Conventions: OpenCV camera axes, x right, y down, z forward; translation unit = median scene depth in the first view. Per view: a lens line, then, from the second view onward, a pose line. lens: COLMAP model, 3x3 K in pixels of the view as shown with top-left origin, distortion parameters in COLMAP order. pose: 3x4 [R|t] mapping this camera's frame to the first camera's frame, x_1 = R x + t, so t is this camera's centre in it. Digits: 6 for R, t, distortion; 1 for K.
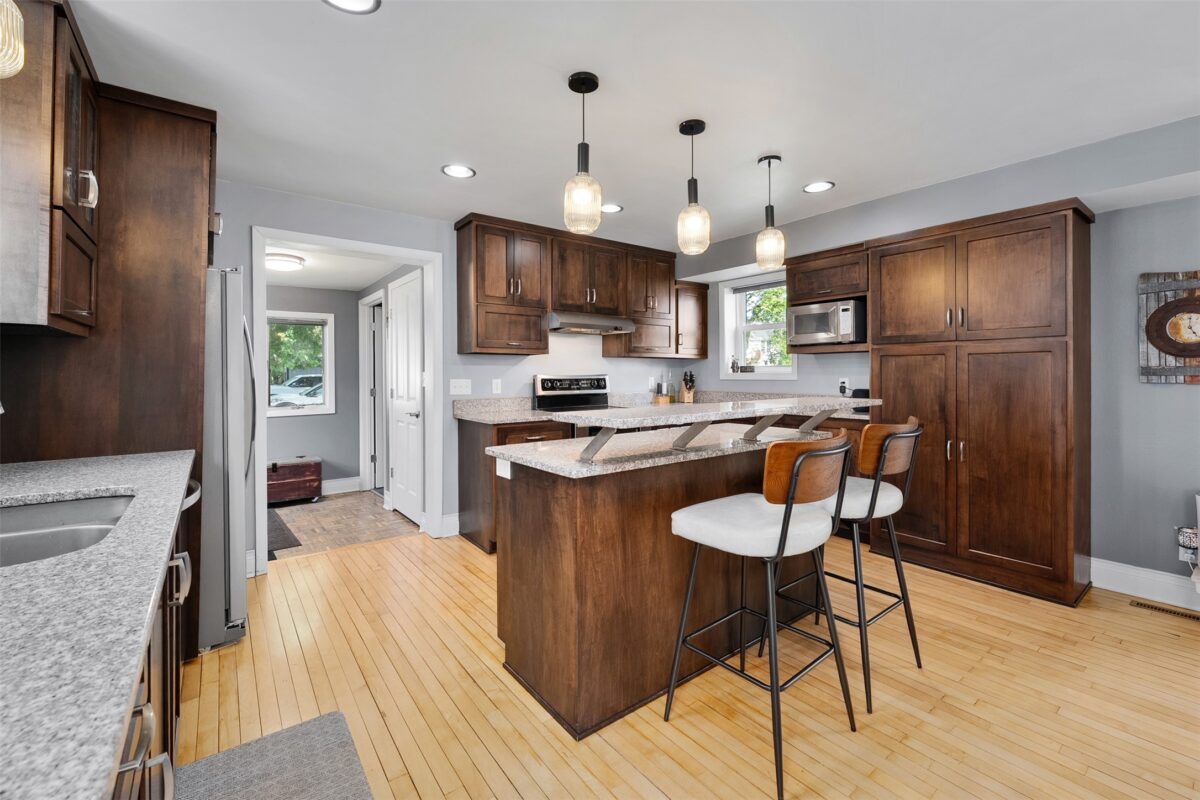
lens RADIAL K [[509.3, 0, 603.7], [0, 509.3, 373.5], [0, 0, 1]] dist [-0.001181, -0.000086]
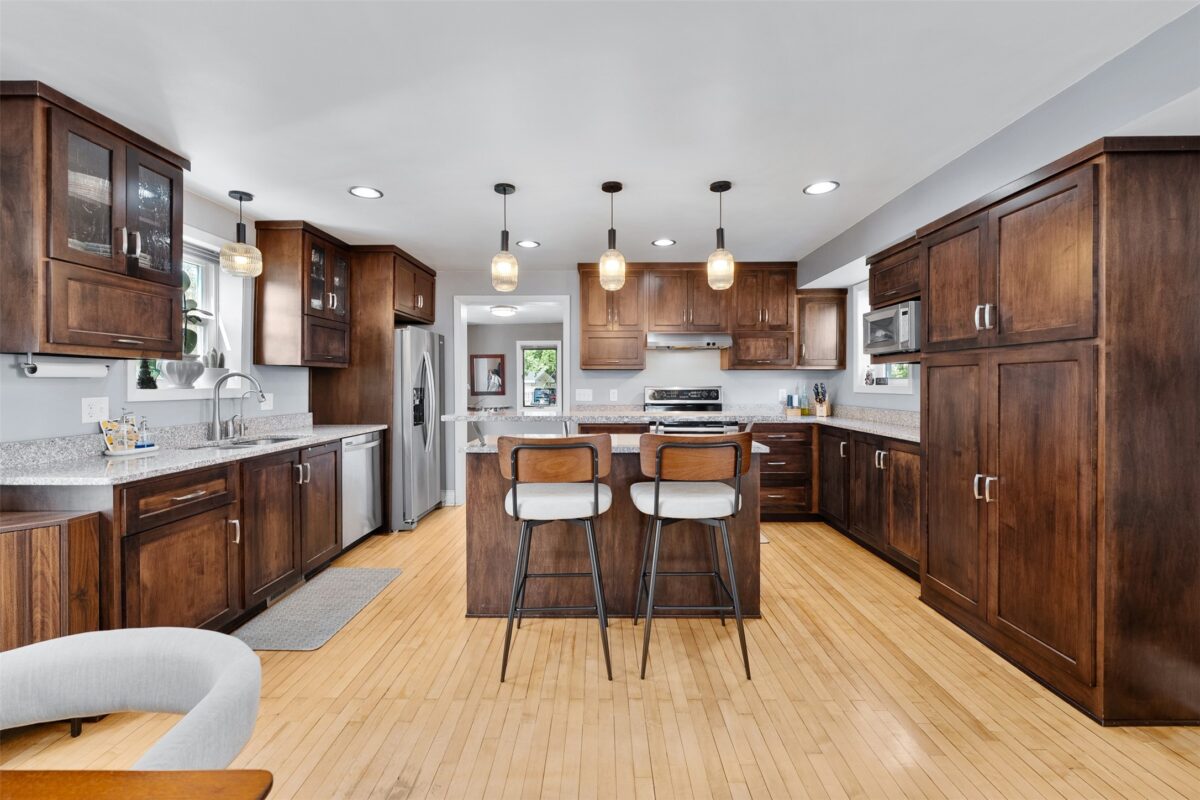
lens RADIAL K [[491.2, 0, 593.9], [0, 491.2, 392.1], [0, 0, 1]] dist [-0.000966, -0.000142]
pose [[0.778951, 0.014549, -0.626916, 0.703930], [-0.002136, 0.999787, 0.020548, -0.010252], [0.627081, -0.014667, 0.778816, 0.035897]]
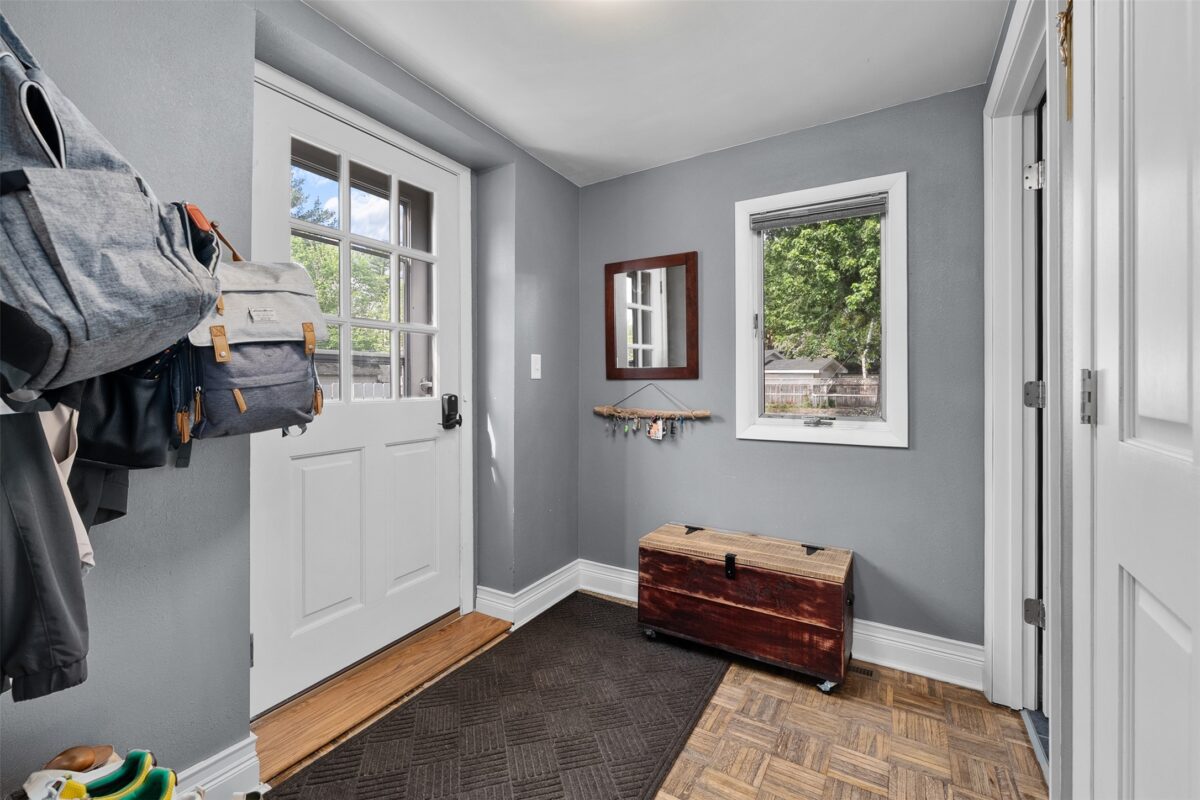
lens RADIAL K [[514.3, 0, 597.5], [0, 514.3, 373.3], [0, 0, 1]] dist [-0.001097, -0.000250]
pose [[0.354716, 0.002295, -0.934971, -0.504395], [-0.005058, 0.999987, 0.000536, 0.050771], [0.934960, 0.004539, 0.354723, 1.263921]]
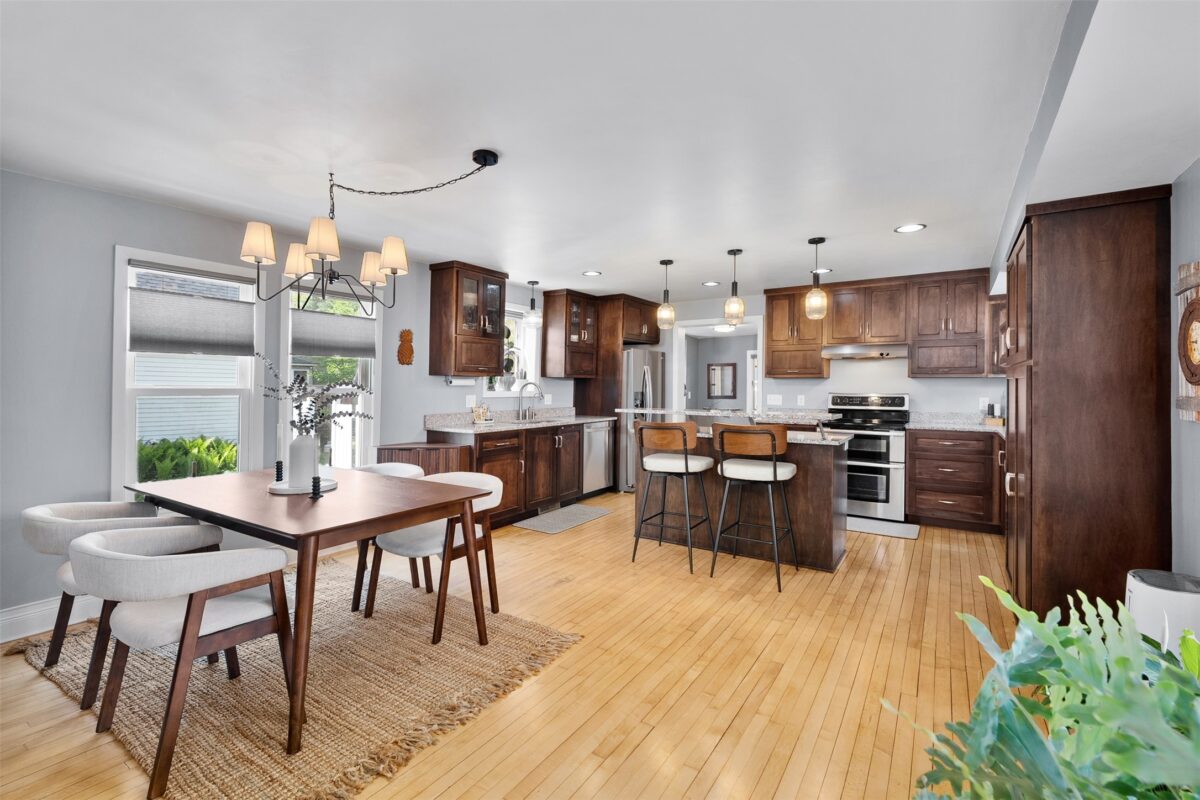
lens RADIAL K [[516.9, 0, 600.2], [0, 516.9, 385.8], [0, 0, 1]] dist [-0.000294, -0.000006]
pose [[0.321510, 0.005596, -0.946890, 1.351808], [-0.006837, 0.999970, 0.003588, -0.023792], [0.946882, 0.005320, 0.321538, 0.001334]]
